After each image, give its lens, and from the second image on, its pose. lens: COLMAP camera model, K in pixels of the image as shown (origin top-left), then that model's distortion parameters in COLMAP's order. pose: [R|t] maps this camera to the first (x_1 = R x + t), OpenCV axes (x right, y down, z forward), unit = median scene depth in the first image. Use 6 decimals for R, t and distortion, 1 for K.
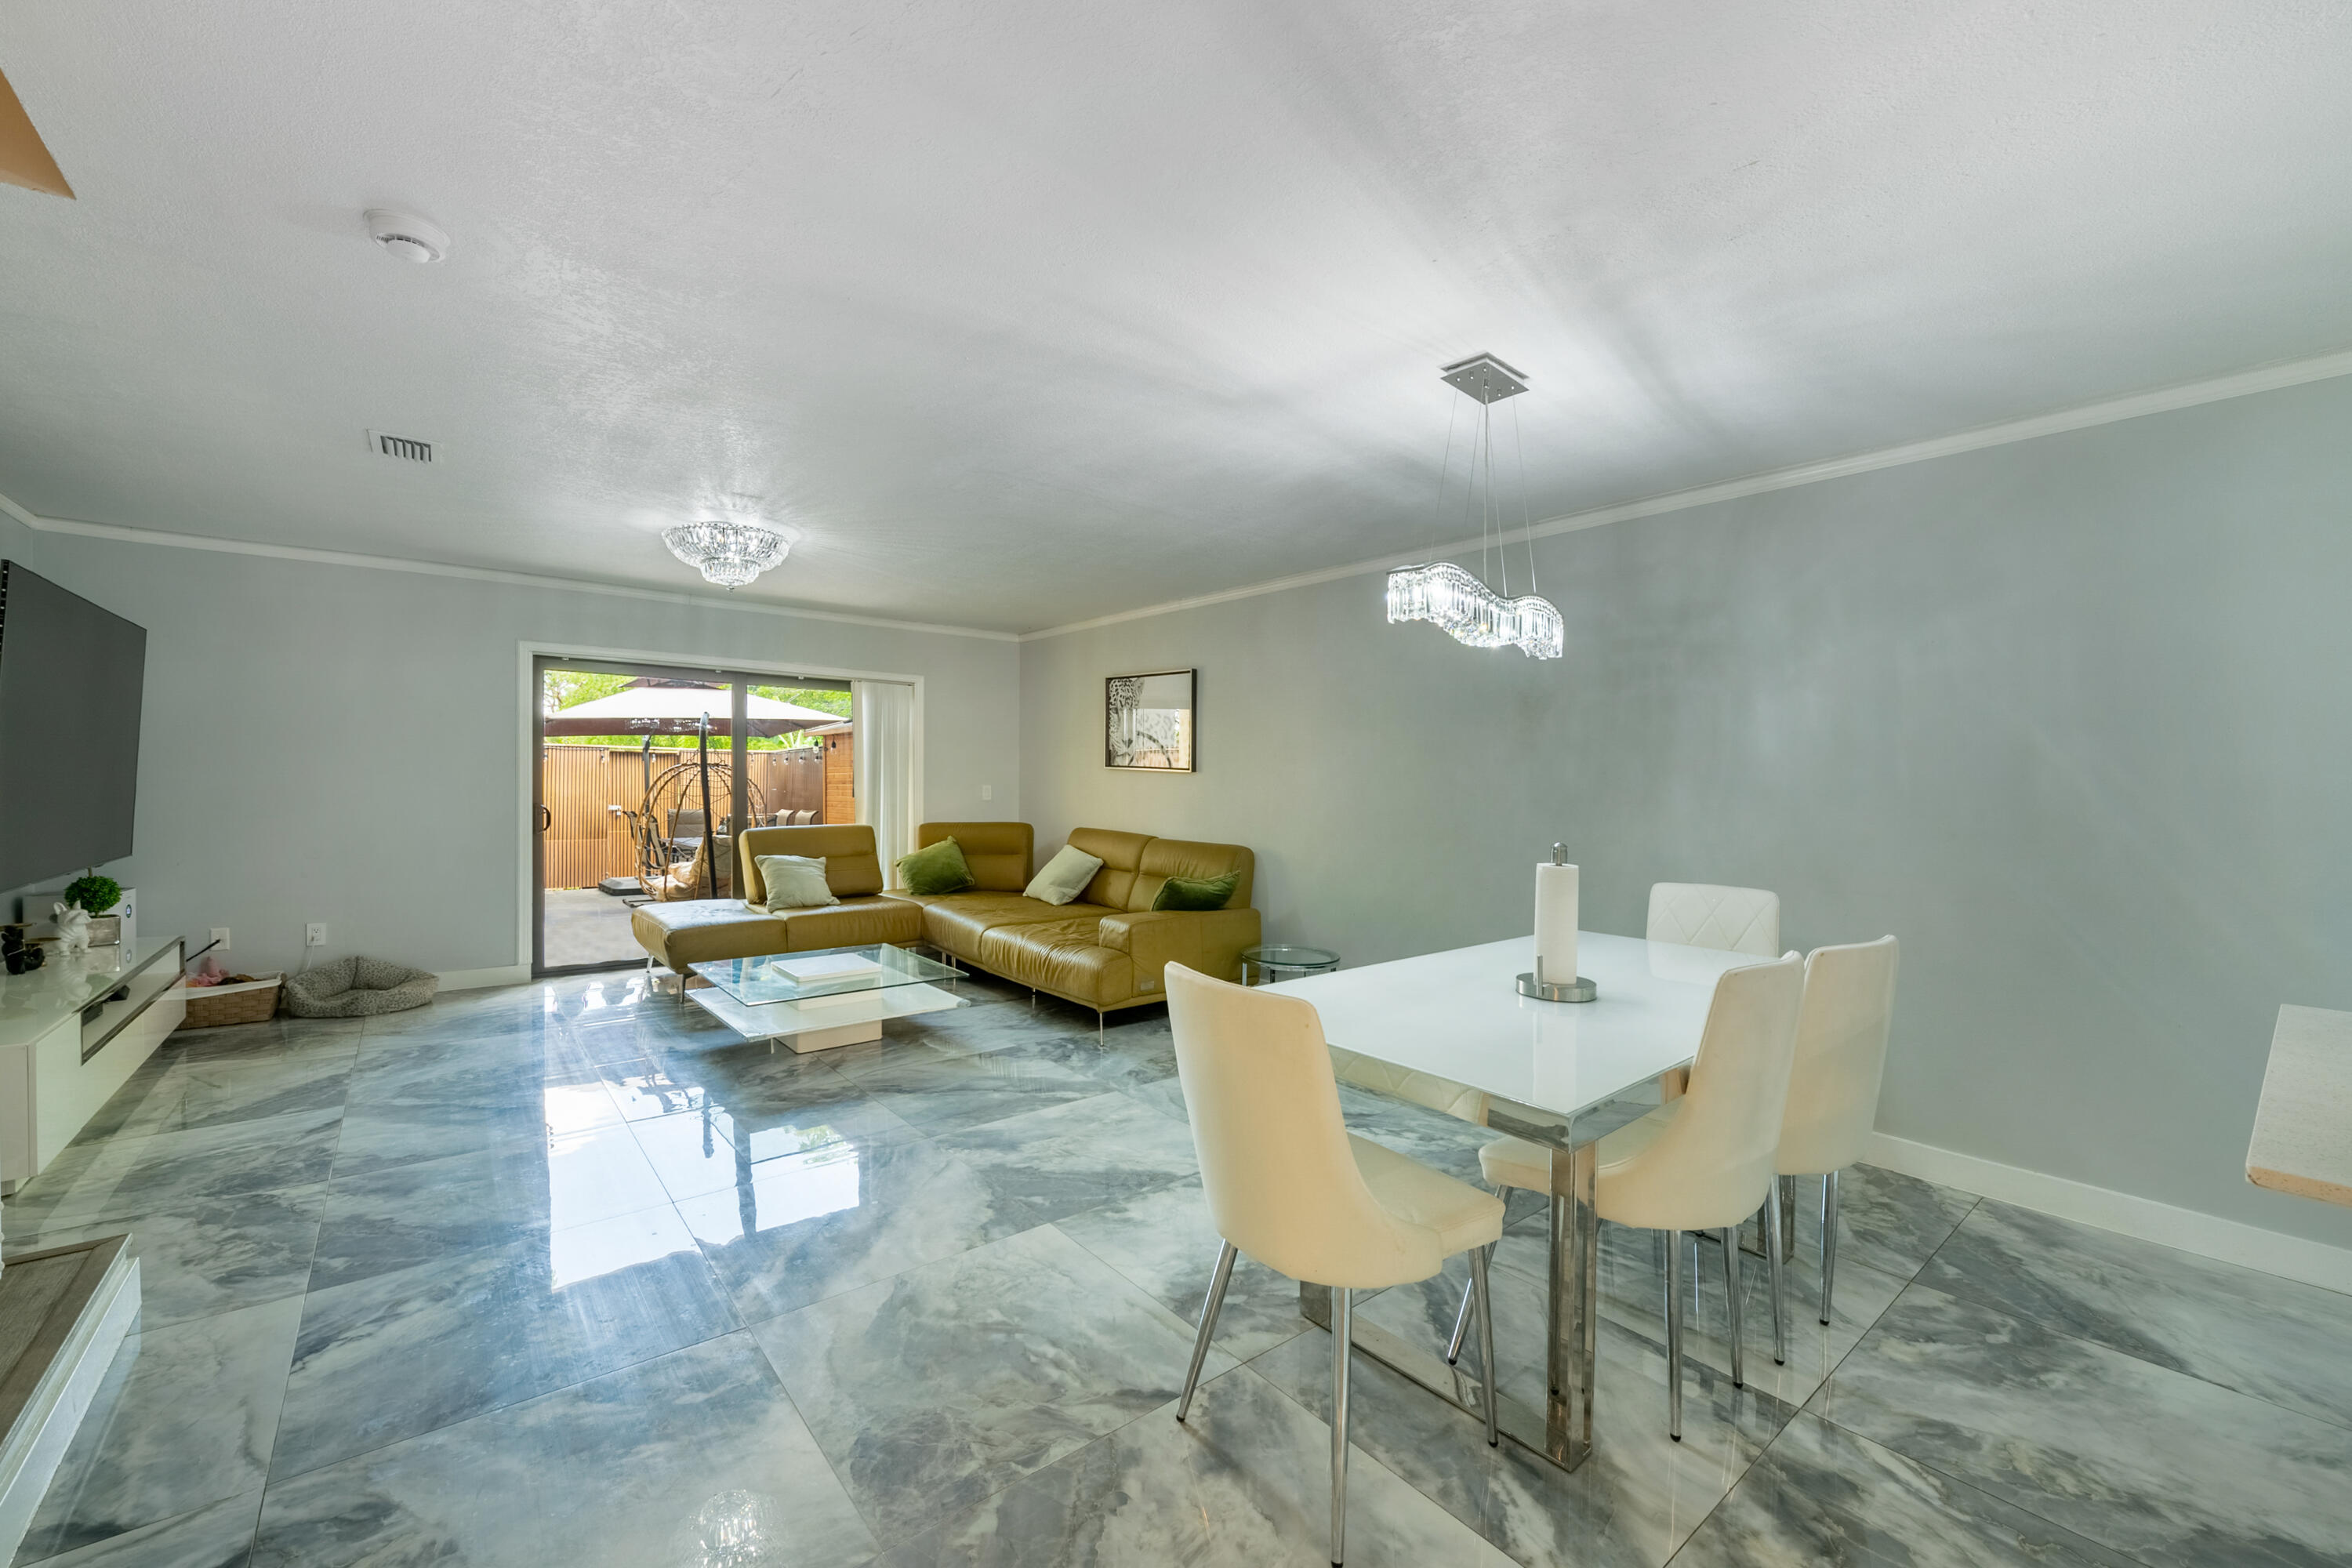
lens RADIAL K [[934.2, 0, 1171.7], [0, 934.2, 790.0], [0, 0, 1]] dist [-0.000939, -0.003136]
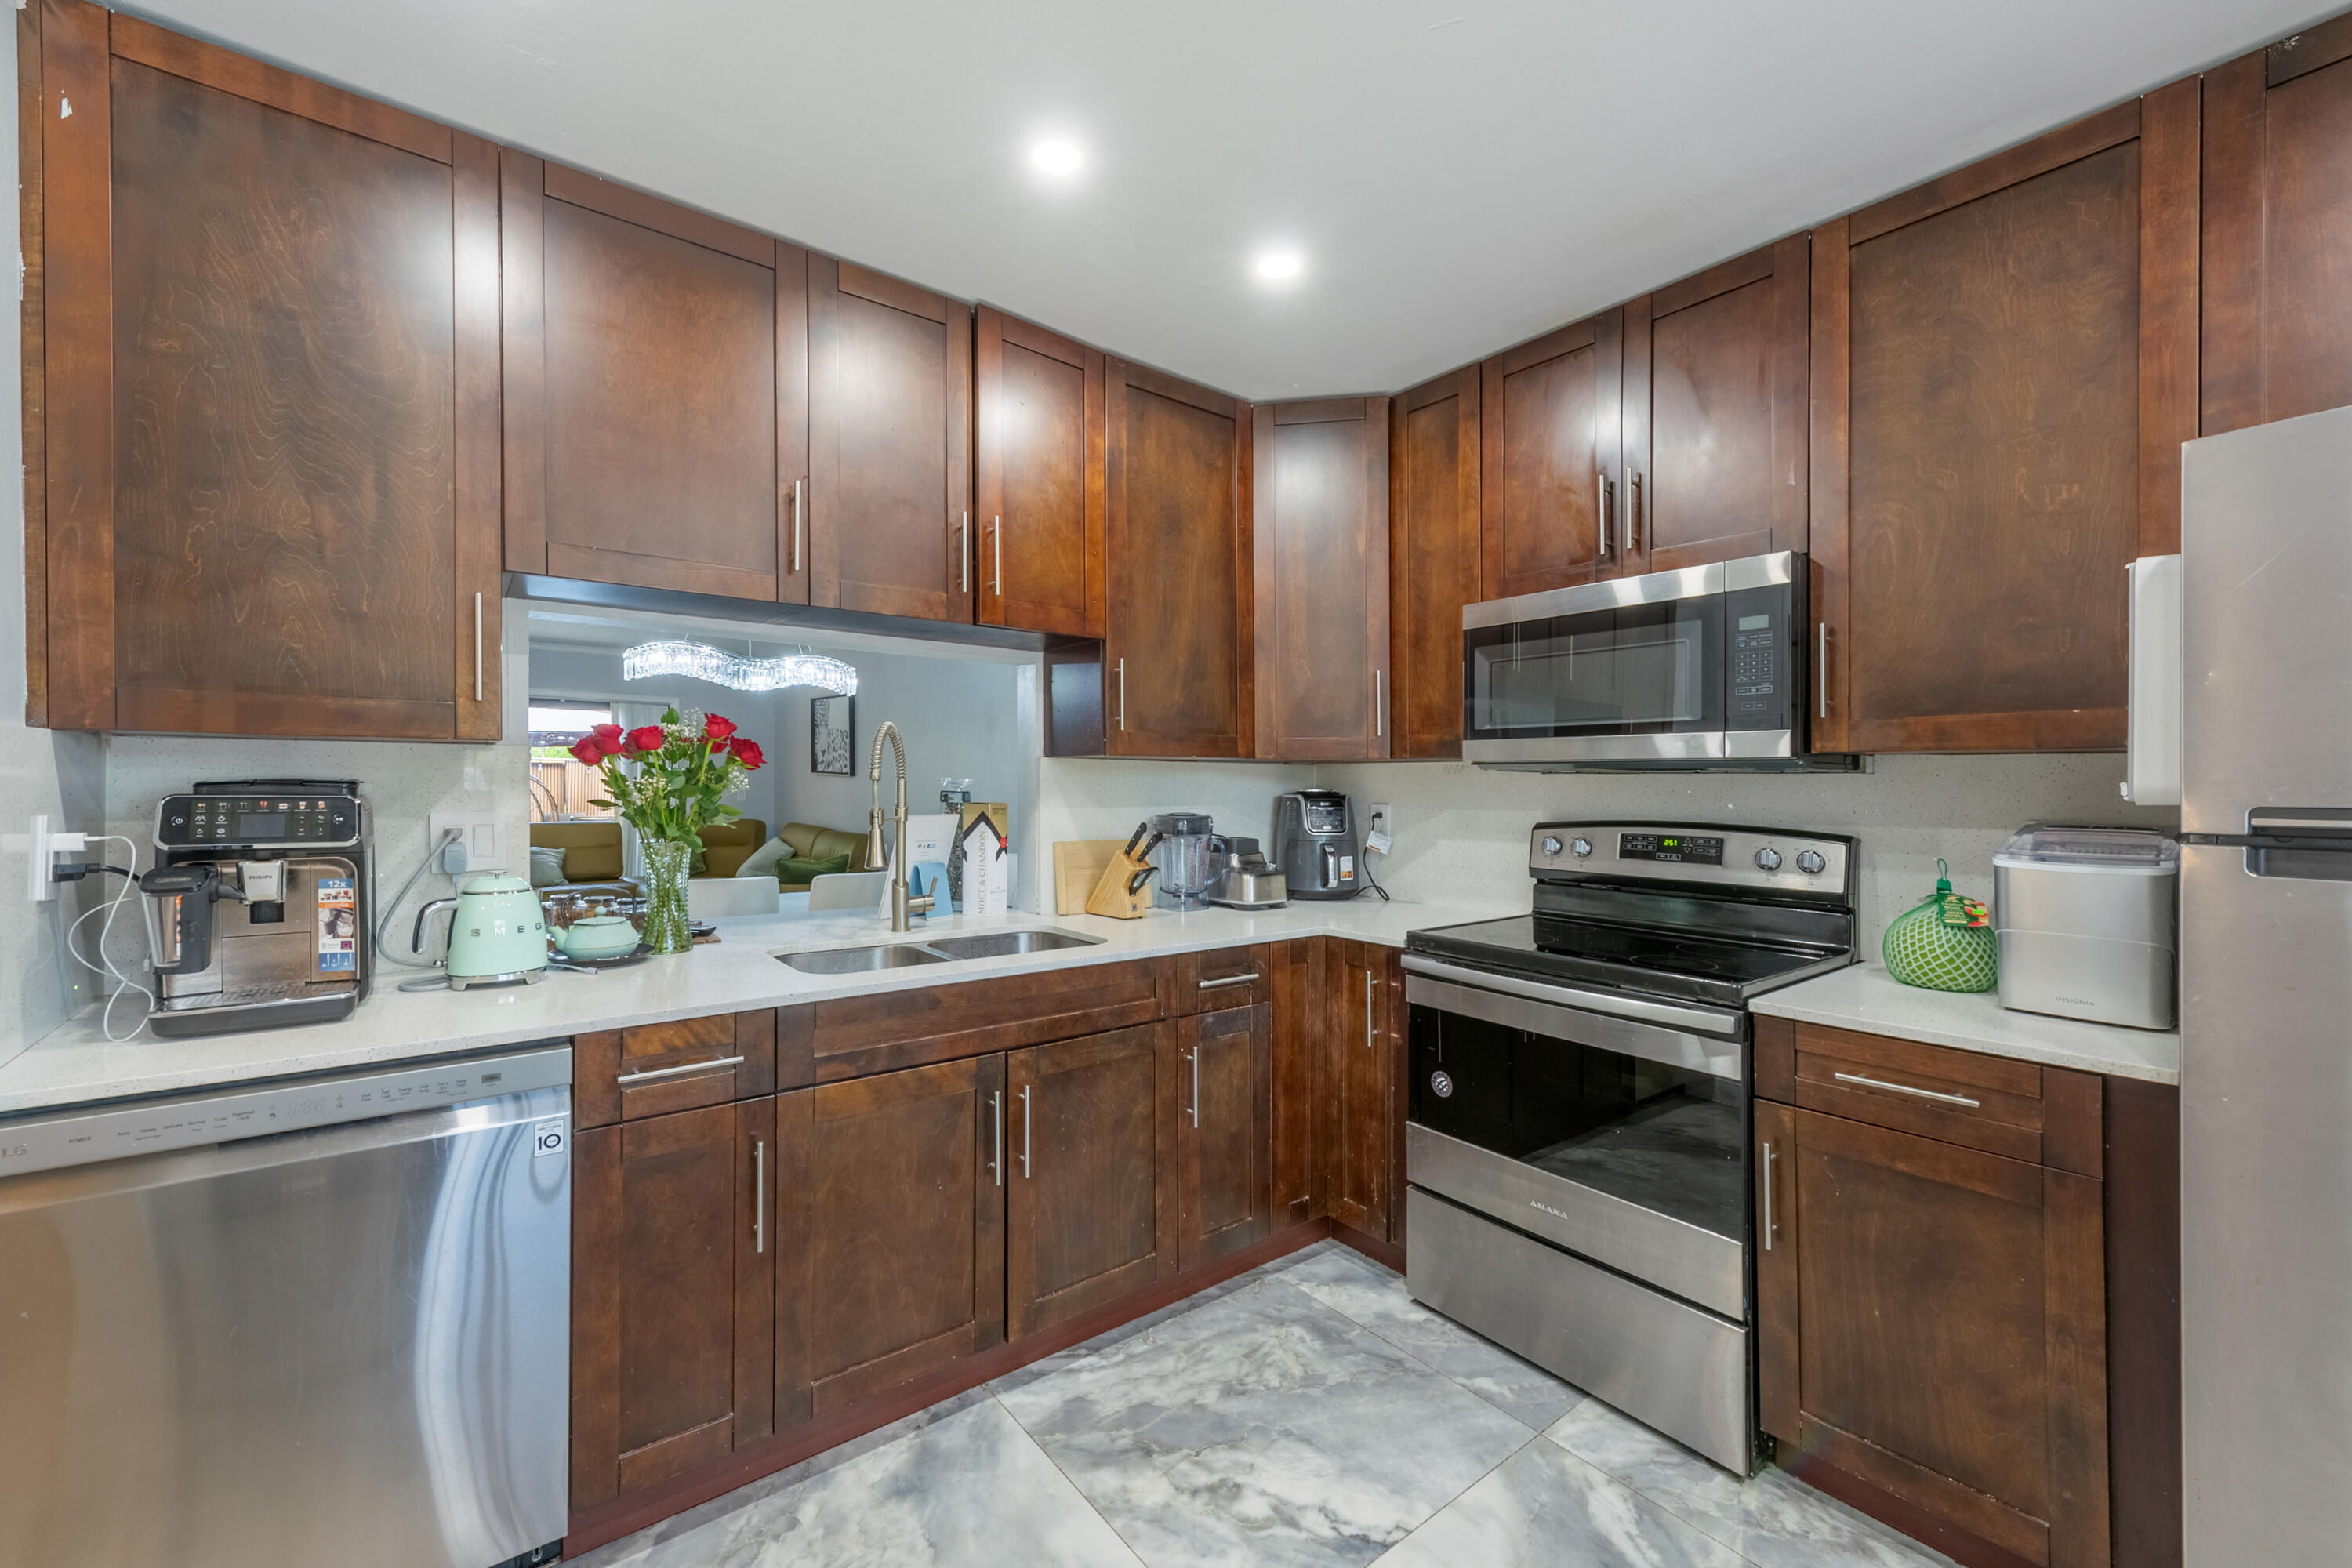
lens RADIAL K [[926.0, 0, 1176.0], [0, 926.0, 784.0], [0, 0, 1]] dist [0.007965, -0.000238]
pose [[0.999870, -0.006623, -0.014717, 0.562395], [0.006401, 0.999866, -0.015078, 0.013344], [0.014815, 0.014982, 0.999778, -0.268613]]
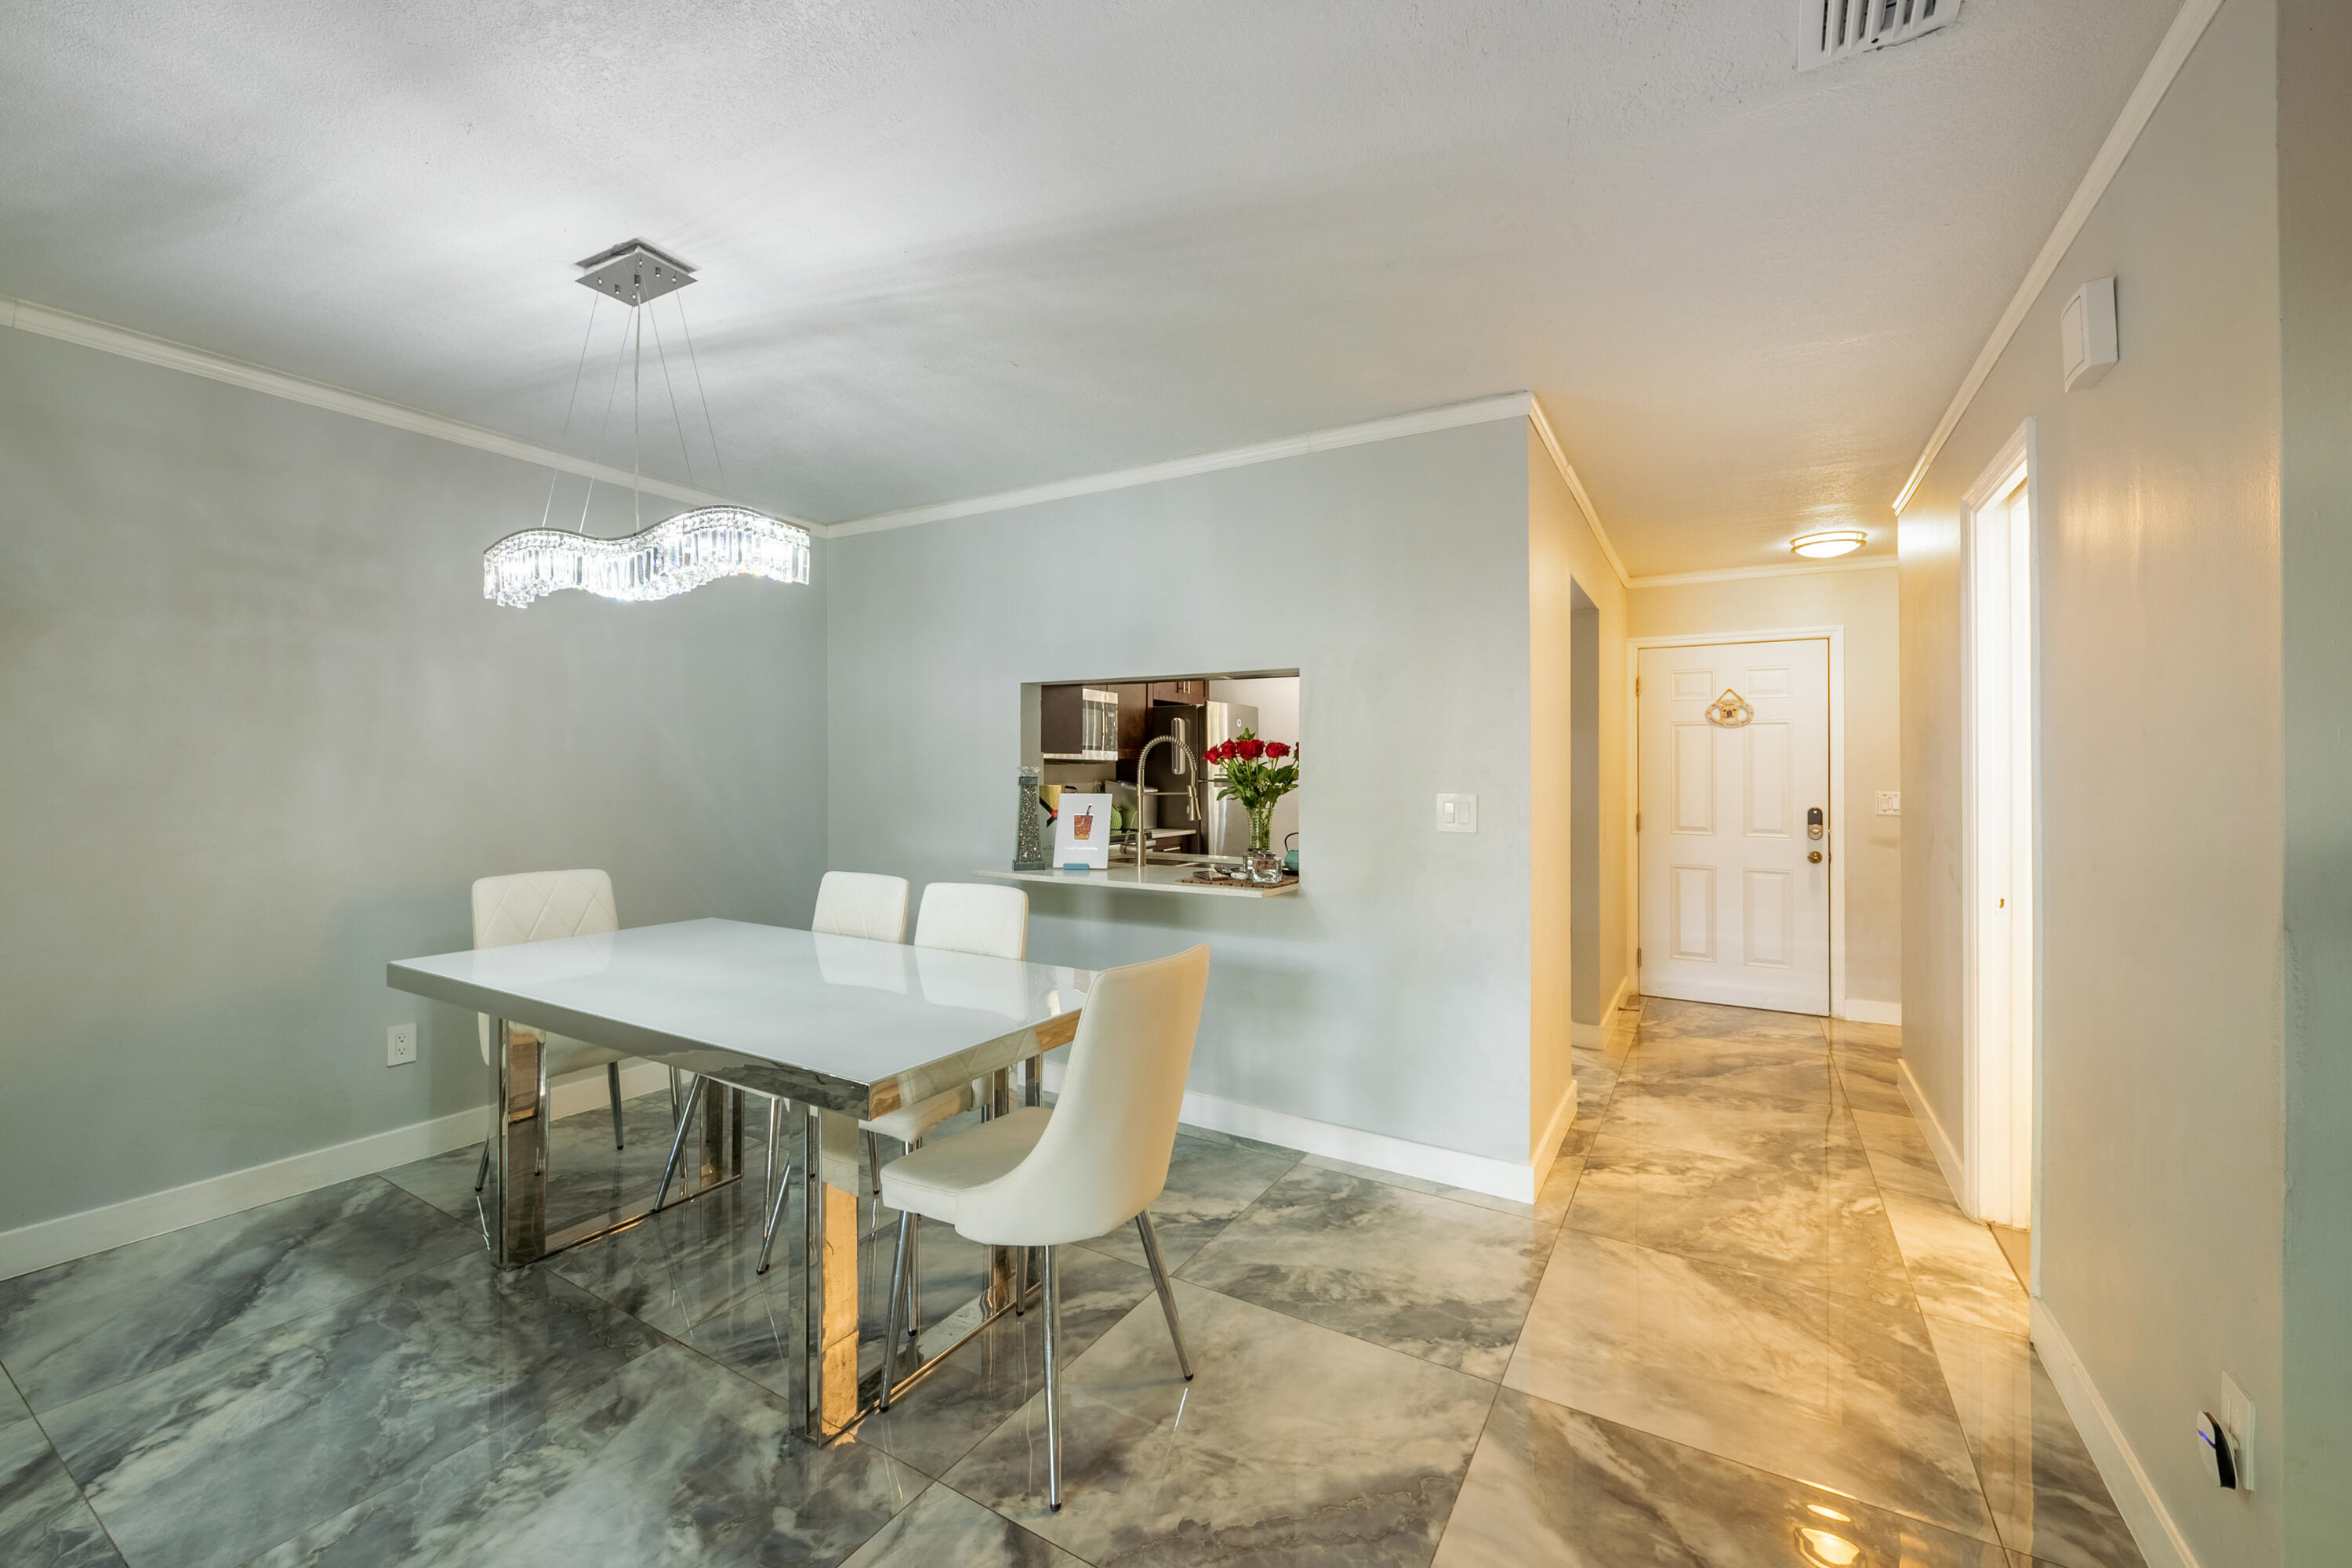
lens RADIAL K [[936.4, 0, 1172.3], [0, 936.4, 747.8], [0, 0, 1]] dist [-0.001056, -0.000508]
pose [[-0.345813, 0.002200, 0.938301, -0.320188], [-0.002272, 0.999992, -0.003182, -0.012281], [-0.938301, -0.003232, -0.345805, 0.453584]]
